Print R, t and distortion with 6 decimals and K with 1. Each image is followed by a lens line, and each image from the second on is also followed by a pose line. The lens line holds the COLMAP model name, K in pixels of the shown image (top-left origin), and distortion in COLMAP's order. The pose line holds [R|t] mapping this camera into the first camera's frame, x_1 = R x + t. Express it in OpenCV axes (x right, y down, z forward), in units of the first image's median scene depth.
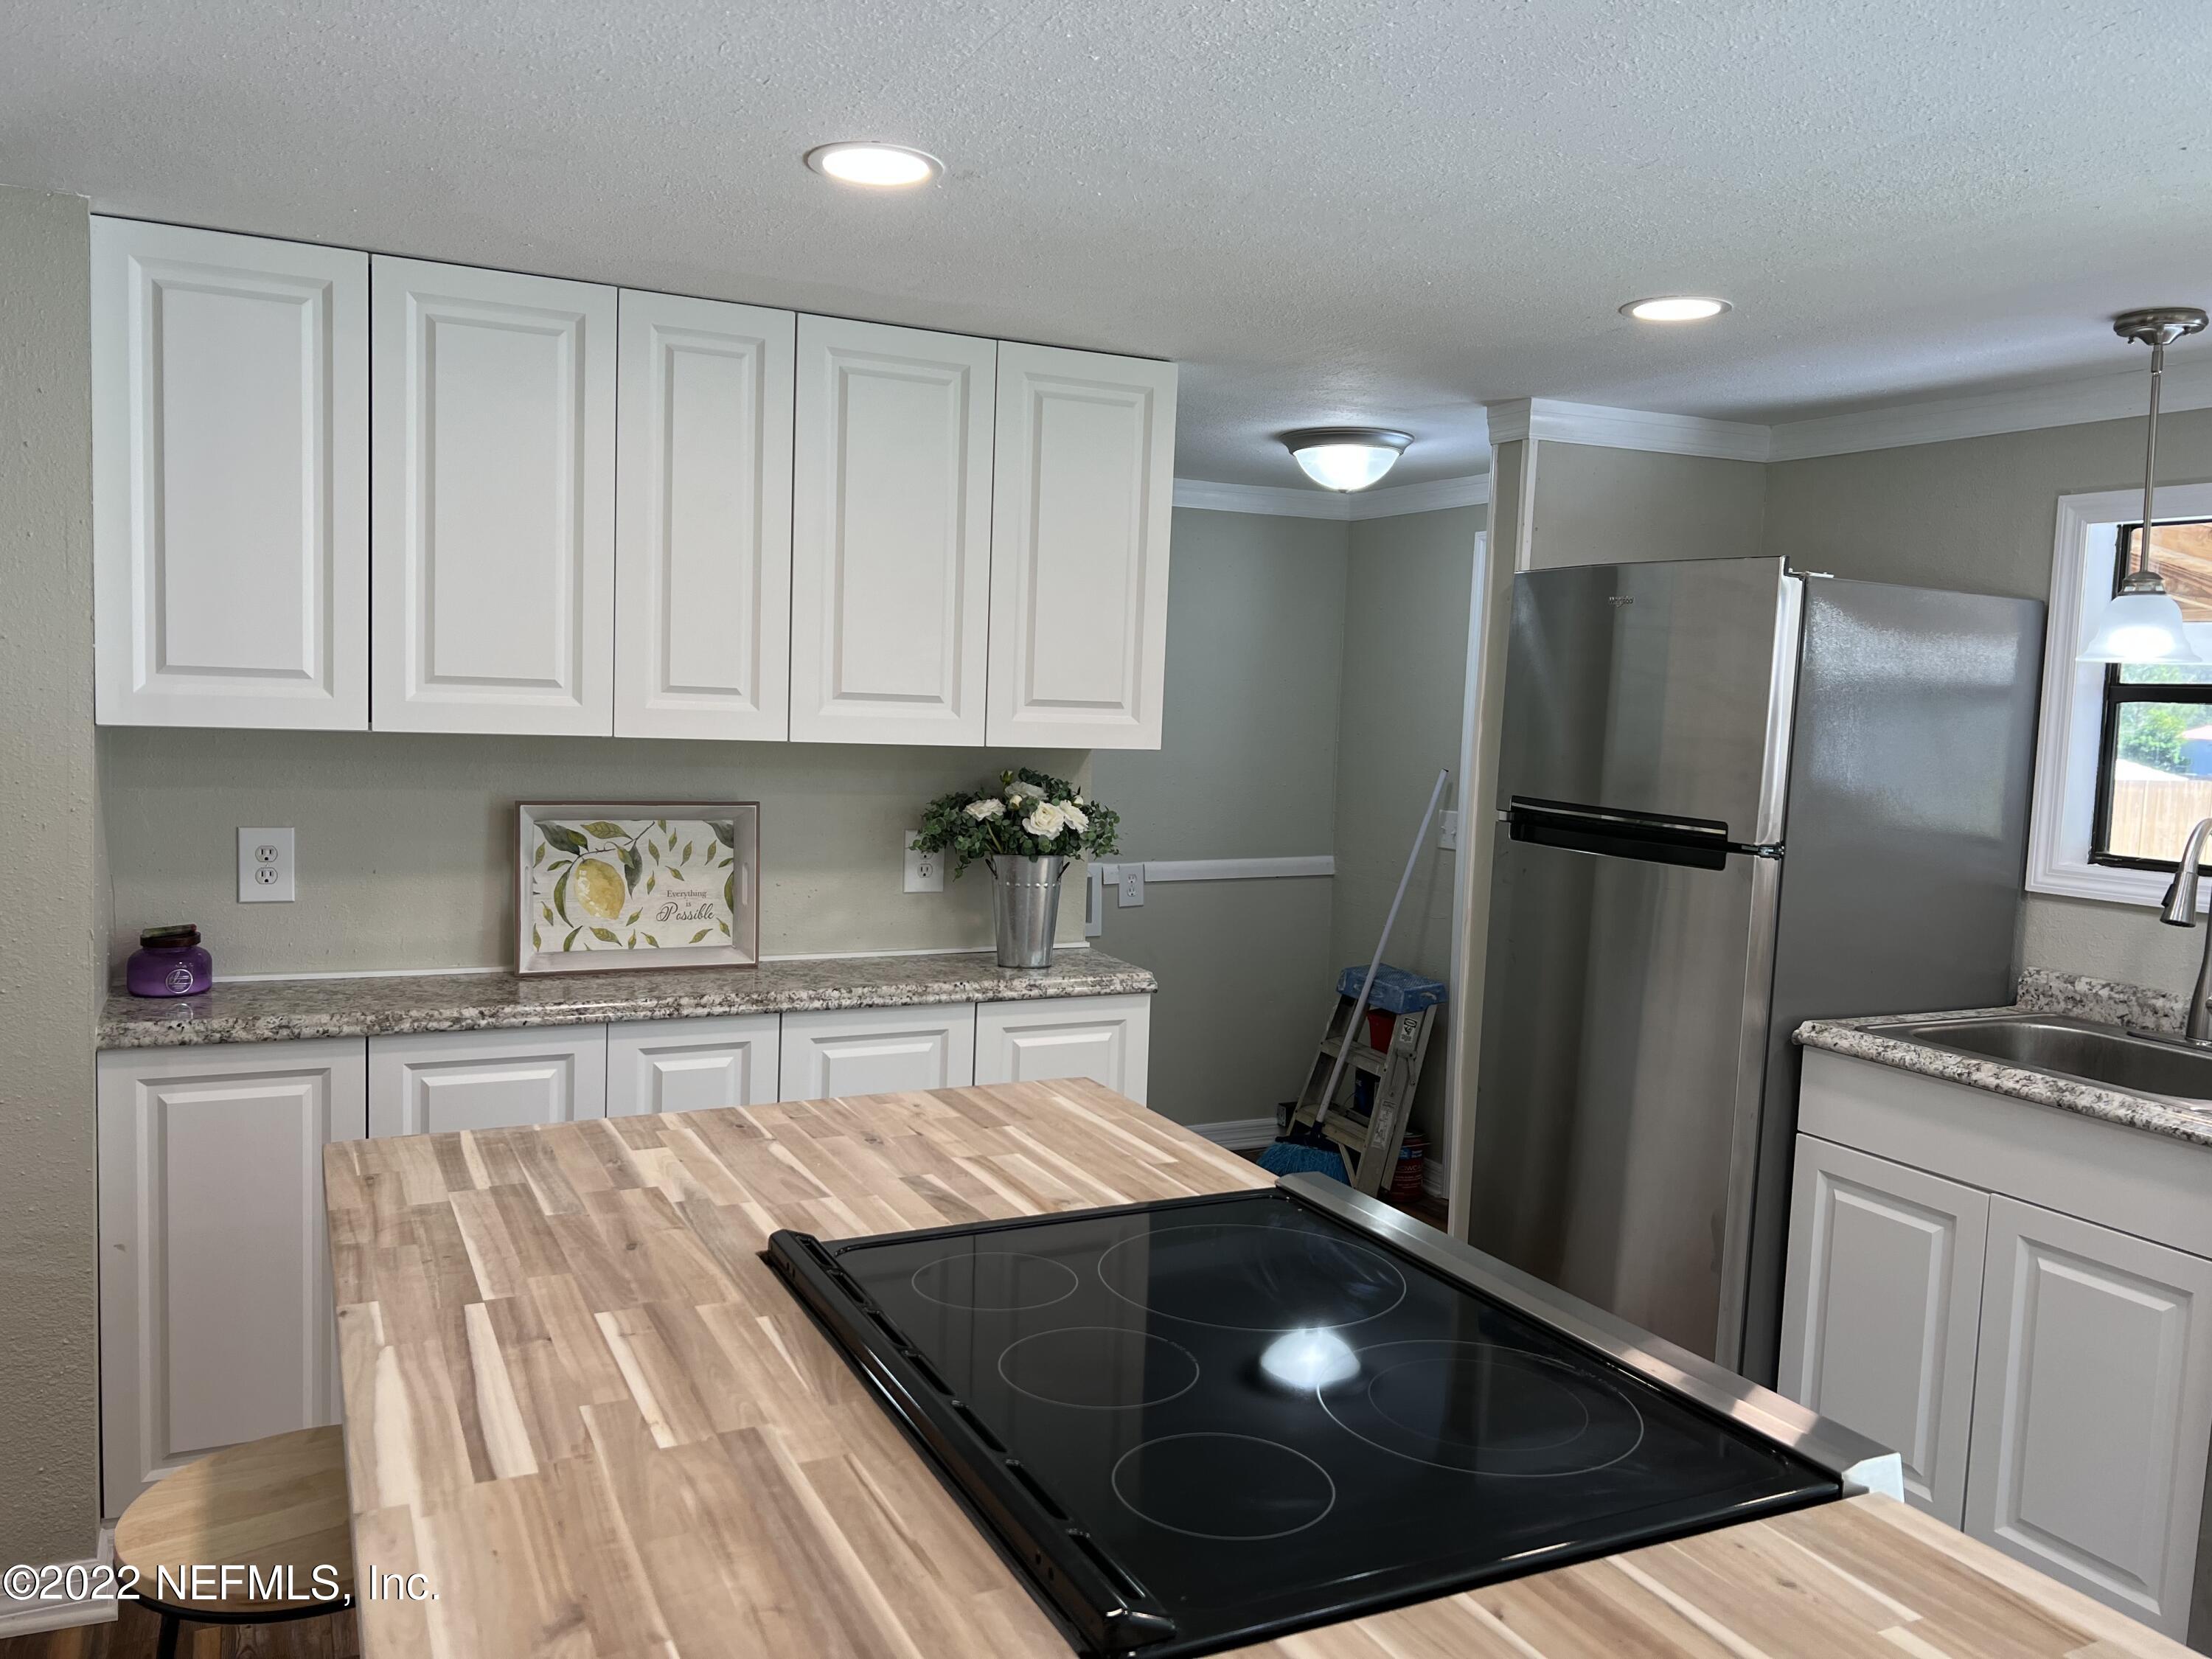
lens RADIAL K [[1663.5, 0, 1094.3], [0, 1663.5, 832.5], [0, 0, 1]] dist [0.055776, -0.059776]
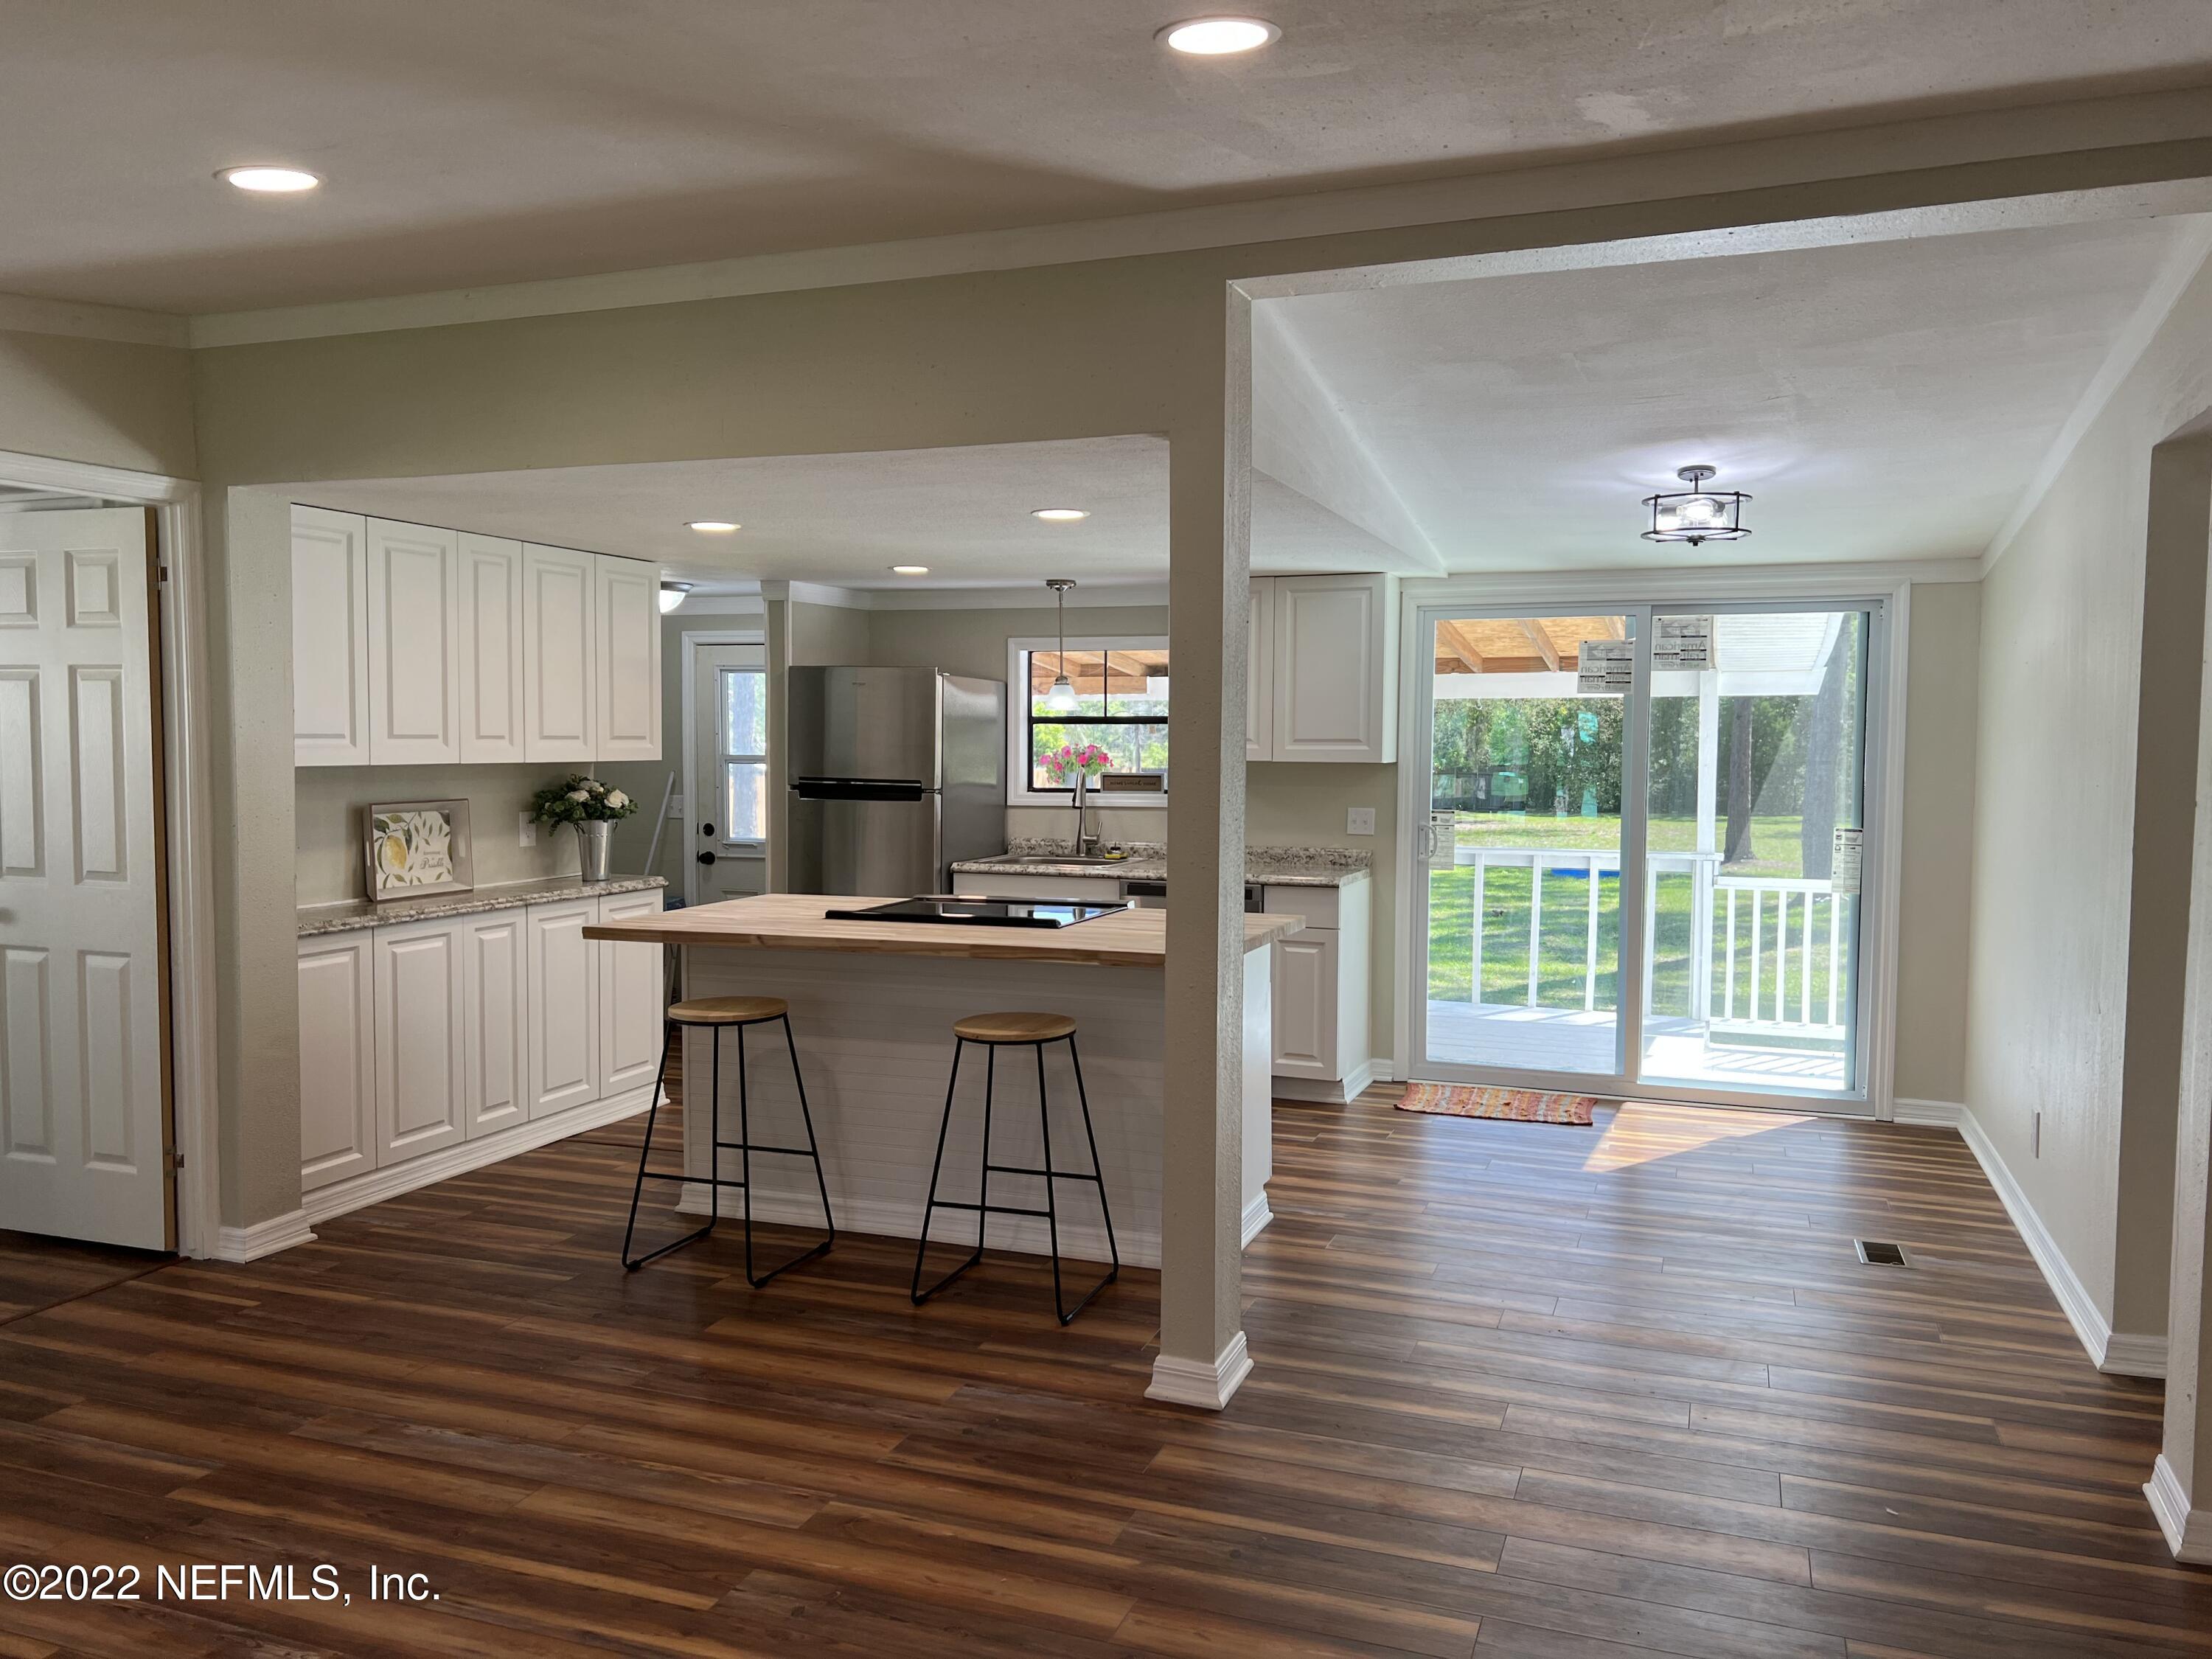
lens RADIAL K [[1663.5, 0, 1094.3], [0, 1663.5, 832.5], [0, 0, 1]] dist [0.055776, -0.059776]
pose [[0.729149, -0.072162, 0.680540, -0.940572], [0.079479, 0.996625, 0.020523, 0.034627], [-0.679724, 0.039124, 0.732424, -0.778753]]
